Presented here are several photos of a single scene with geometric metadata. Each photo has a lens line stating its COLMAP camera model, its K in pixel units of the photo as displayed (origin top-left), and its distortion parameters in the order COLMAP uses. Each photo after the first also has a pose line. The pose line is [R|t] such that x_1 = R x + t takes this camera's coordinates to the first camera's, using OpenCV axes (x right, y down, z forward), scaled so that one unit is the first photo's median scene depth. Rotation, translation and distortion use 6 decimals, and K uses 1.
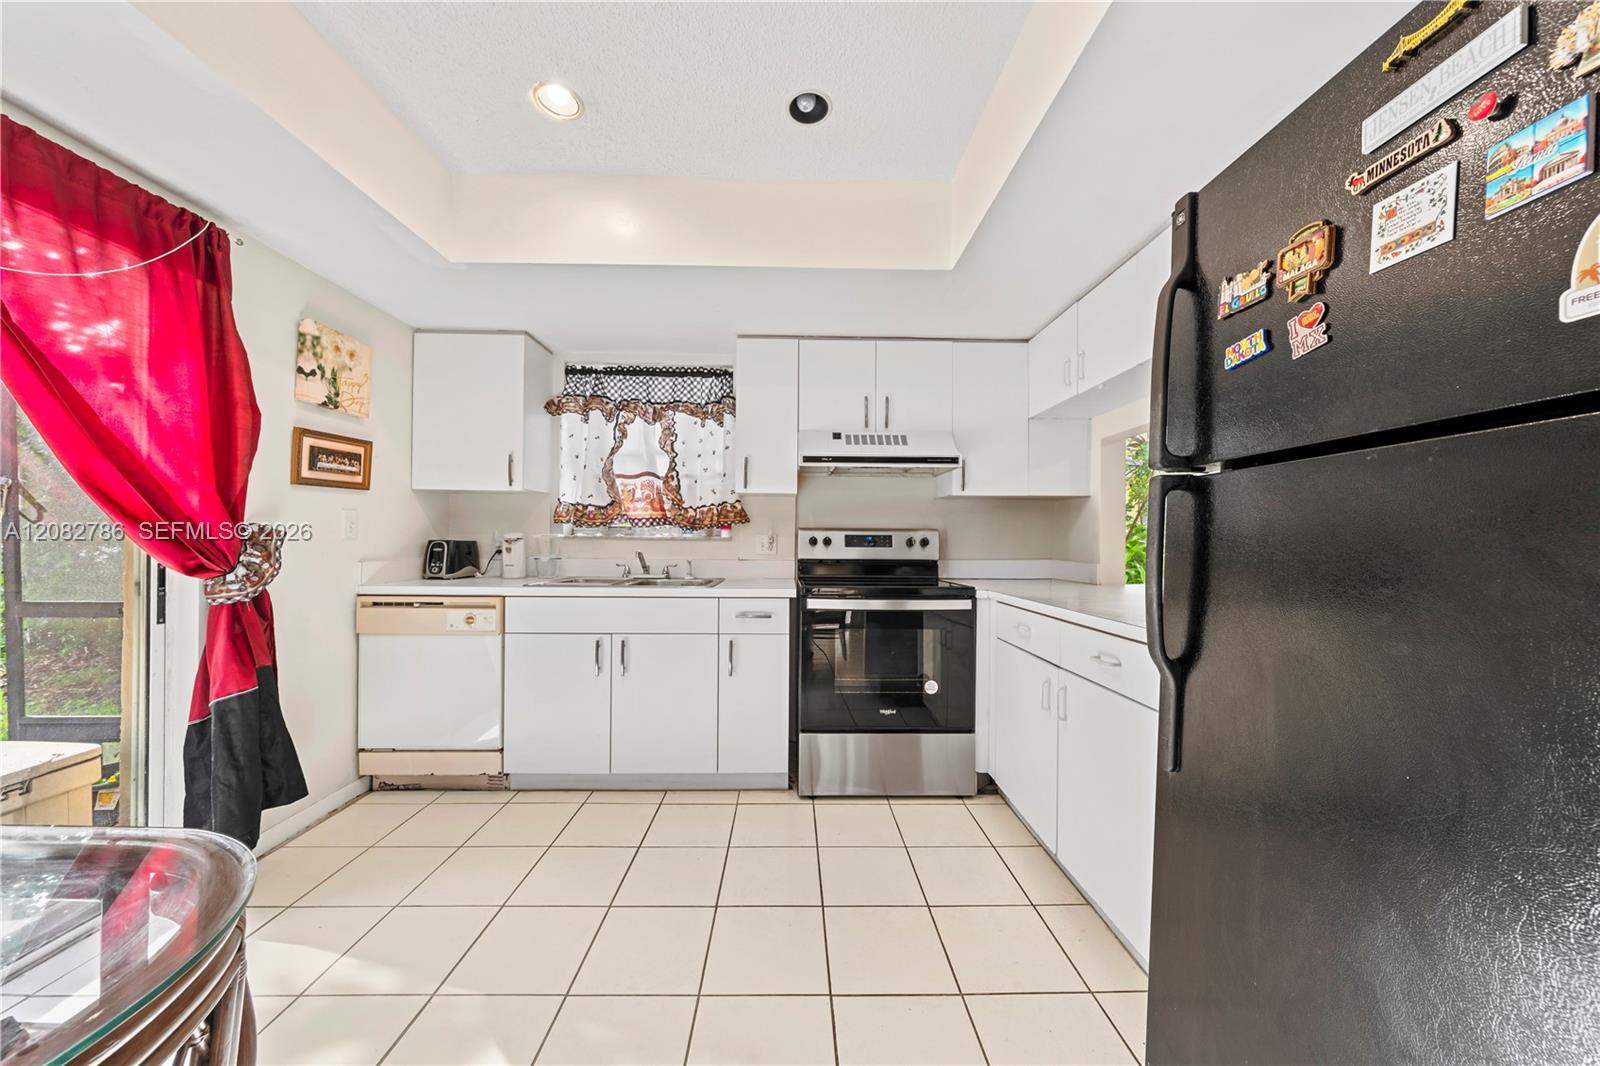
lens RADIAL K [[549.0, 0, 796.8], [0, 549.0, 536.8], [0, 0, 1]] dist [0.015007, -0.000469]
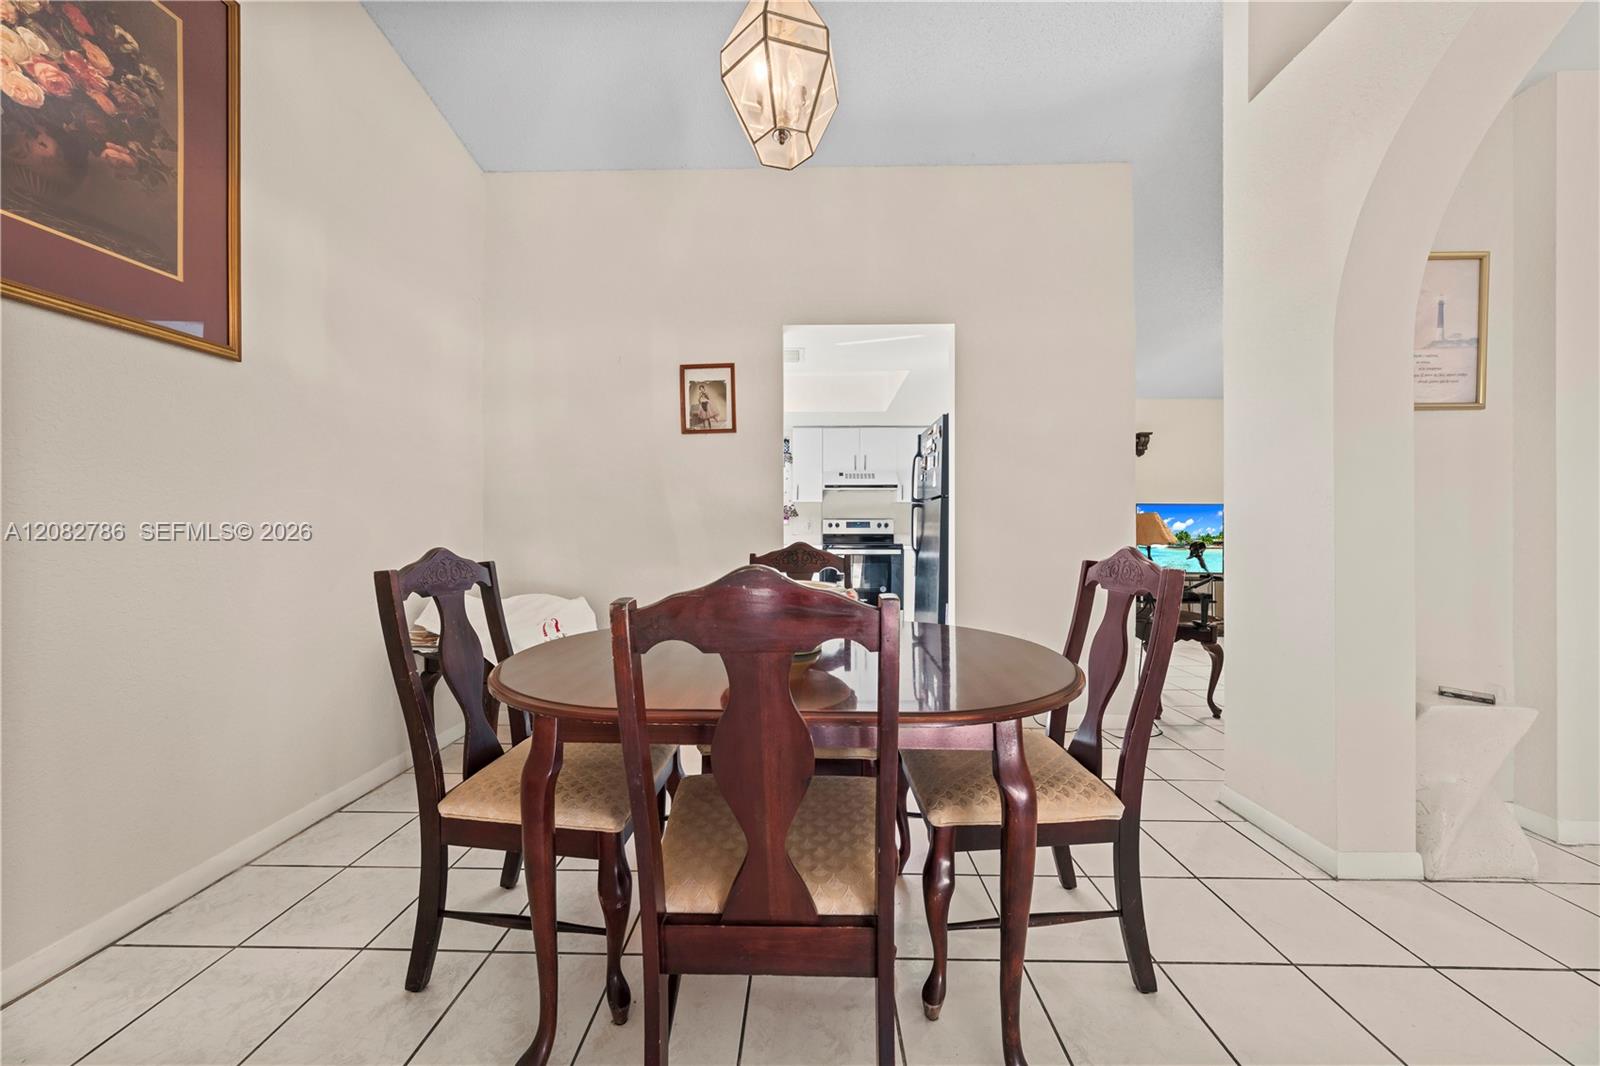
lens RADIAL K [[549.0, 0, 797.0], [0, 549.0, 529.2], [0, 0, 1]] dist [0.015007, -0.000469]
pose [[0.999000, -0.008808, -0.043829, -0.004083], [0.008805, 0.999961, -0.000259, 0.022865], [0.043829, -0.000127, 0.999039, -1.031012]]
